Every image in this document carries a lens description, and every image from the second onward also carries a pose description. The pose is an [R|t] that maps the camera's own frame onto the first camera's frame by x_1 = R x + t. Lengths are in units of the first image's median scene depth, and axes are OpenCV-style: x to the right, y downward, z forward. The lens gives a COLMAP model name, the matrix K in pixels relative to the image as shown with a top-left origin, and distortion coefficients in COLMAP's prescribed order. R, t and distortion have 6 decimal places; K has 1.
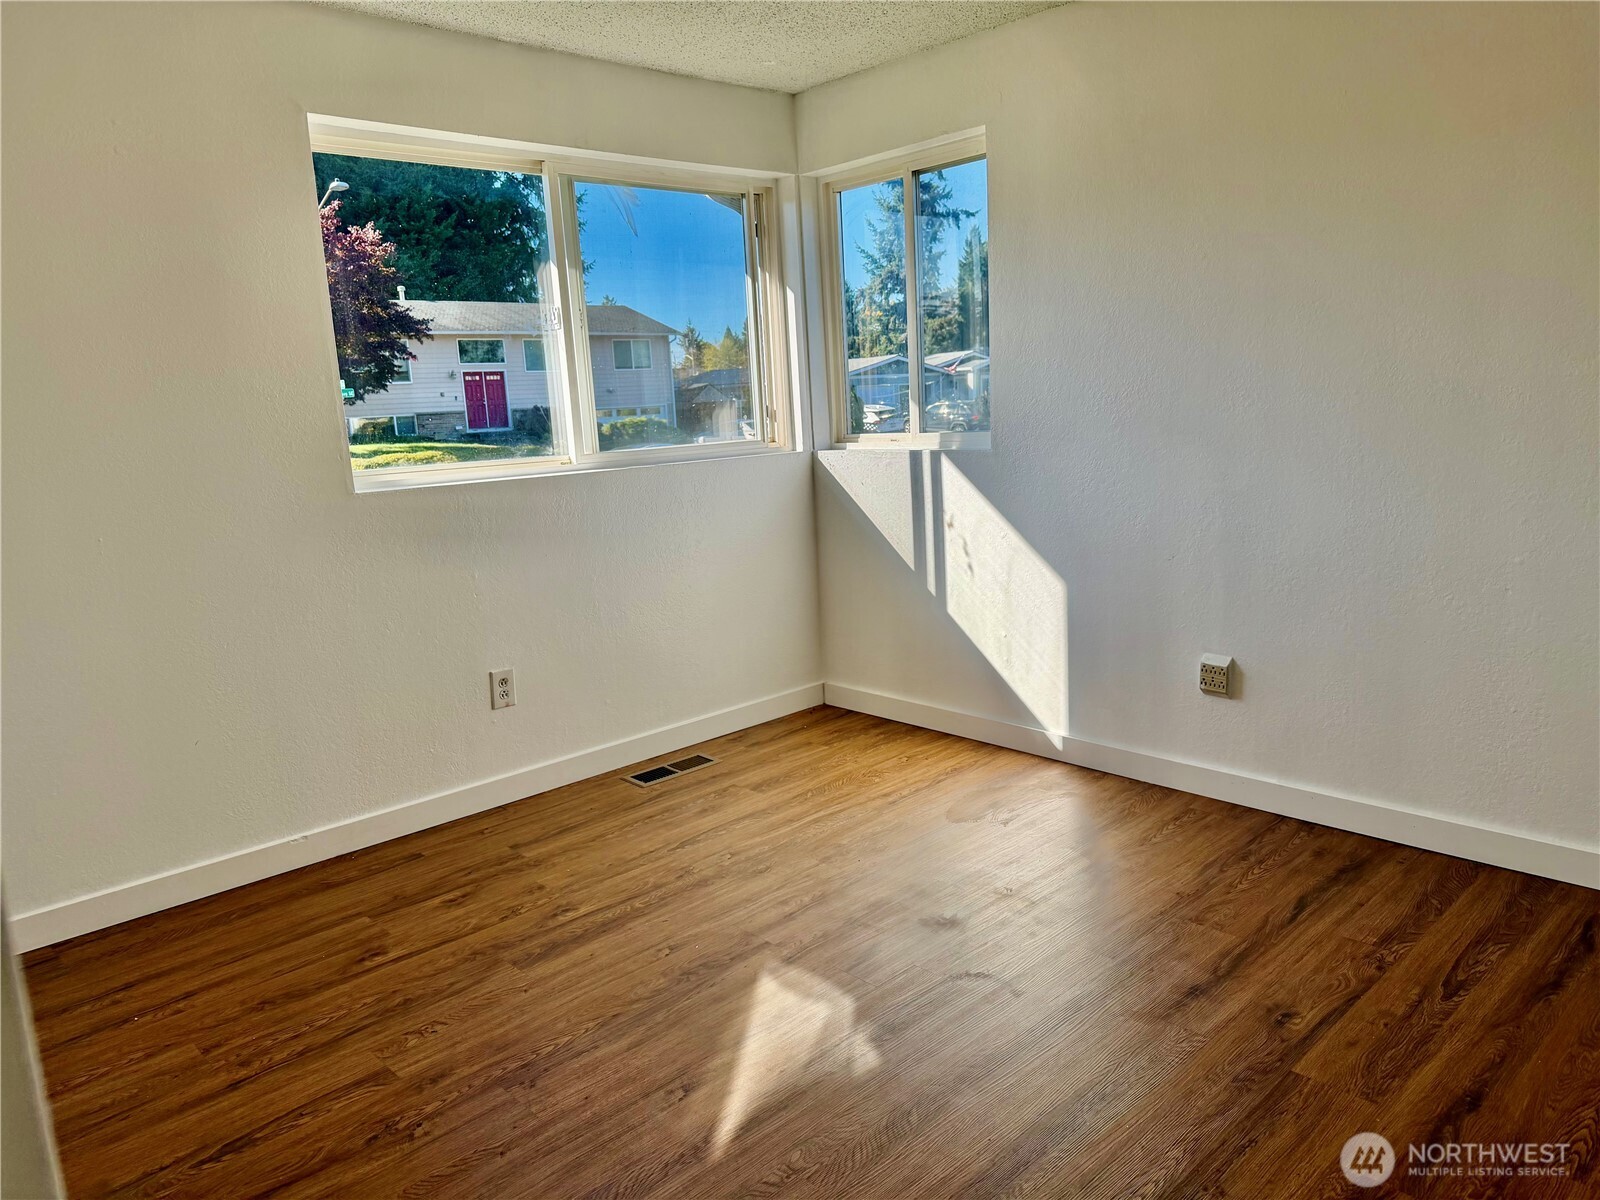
lens RADIAL K [[1124.4, 0, 800.0], [0, 1124.4, 600.0], [0, 0, 1]] dist [0.120463, -0.149730]
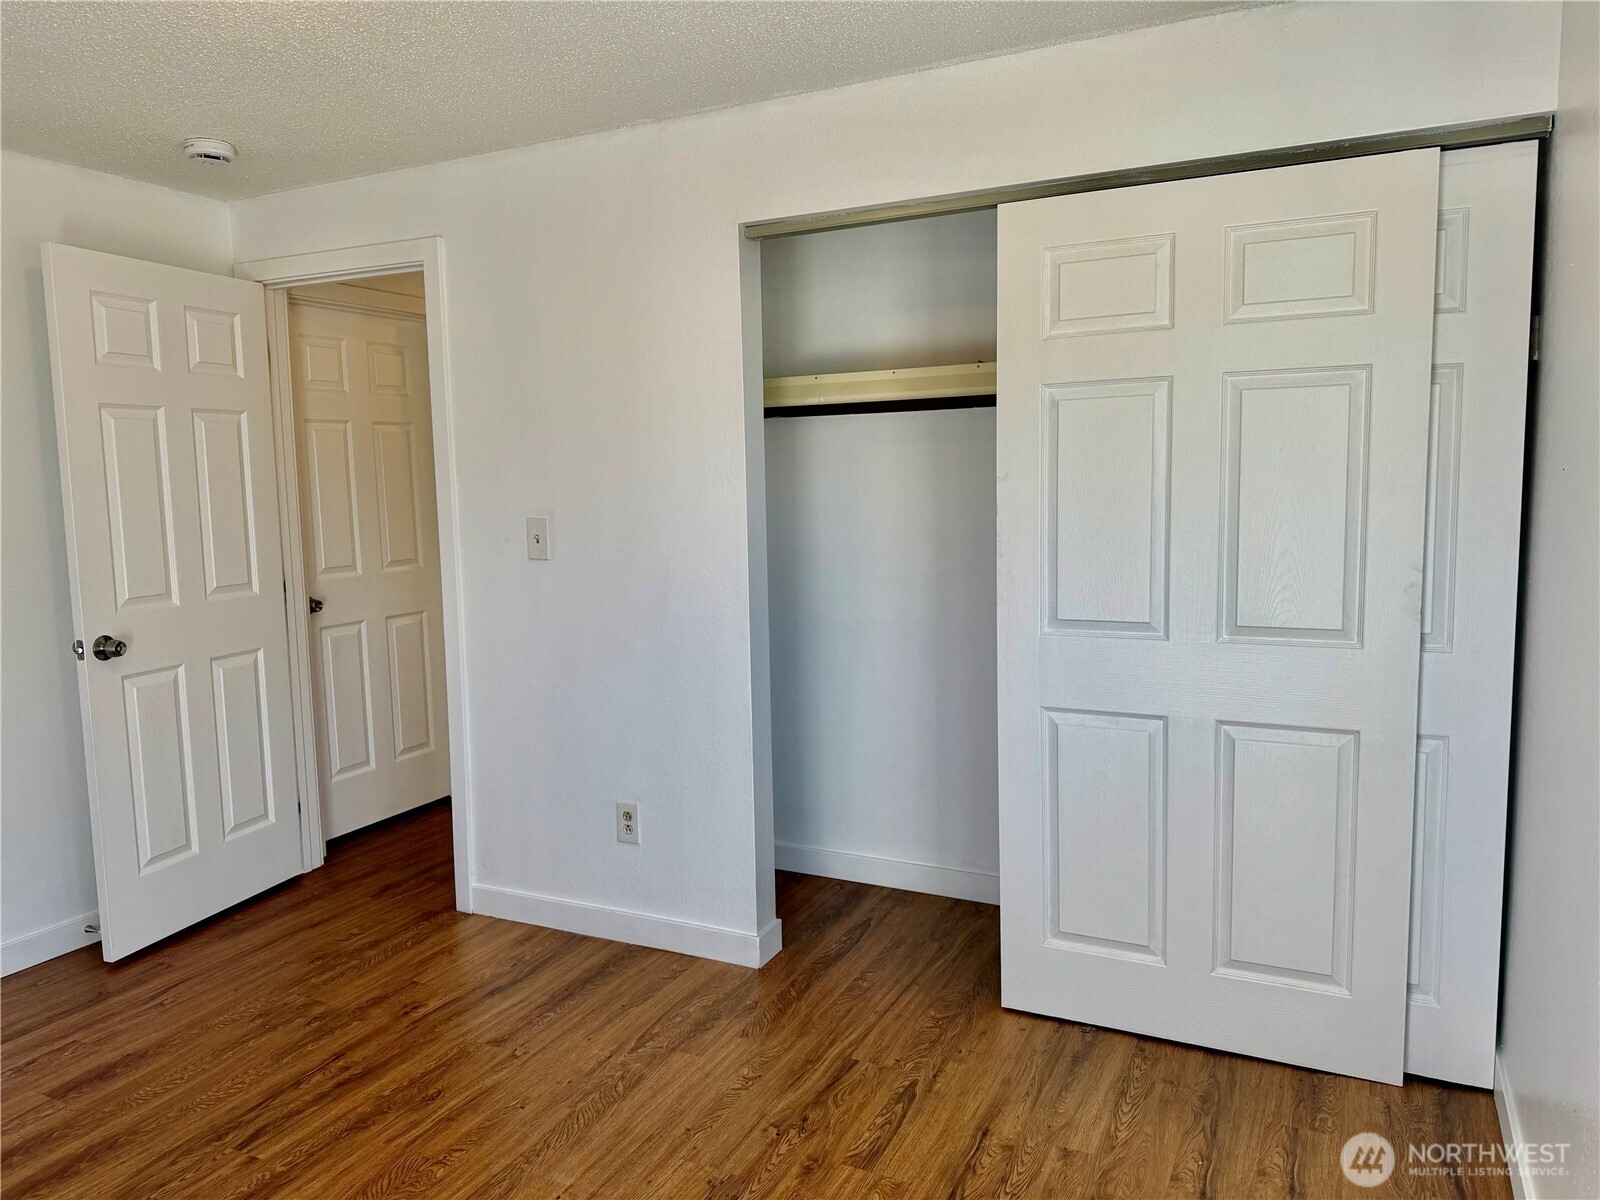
lens RADIAL K [[1124.4, 0, 800.0], [0, 1124.4, 600.0], [0, 0, 1]] dist [0.120463, -0.149730]
pose [[-0.932893, 0.114672, -0.341410, -0.007933], [0.011206, 0.956740, 0.290727, -0.284618], [0.359979, 0.267392, -0.893821, 1.316072]]
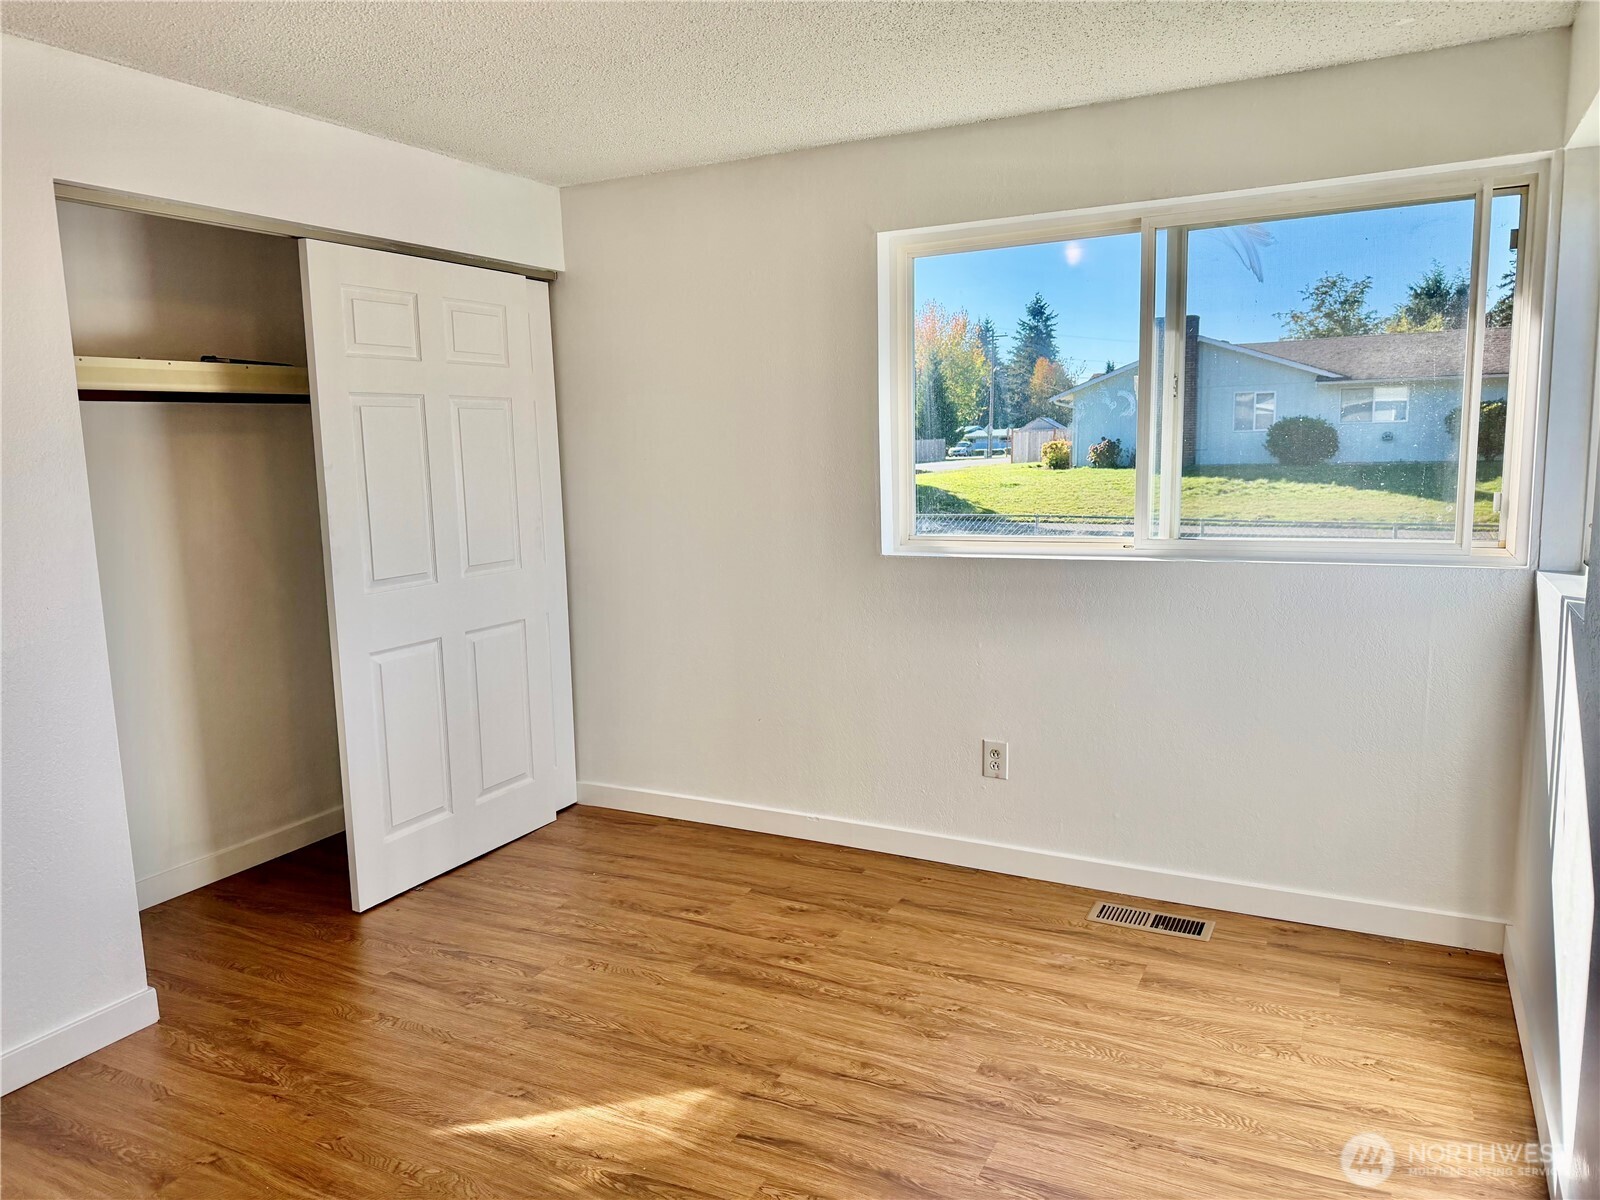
lens RADIAL K [[1129.6, 0, 781.2], [0, 1129.6, 608.4], [0, 0, 1]] dist [0.175627, -0.262805]
pose [[0.325237, 0.185585, -0.927243, 0.721083], [-0.158561, 0.977373, 0.140002, -0.201389], [0.932244, 0.101490, 0.347304, 0.548499]]
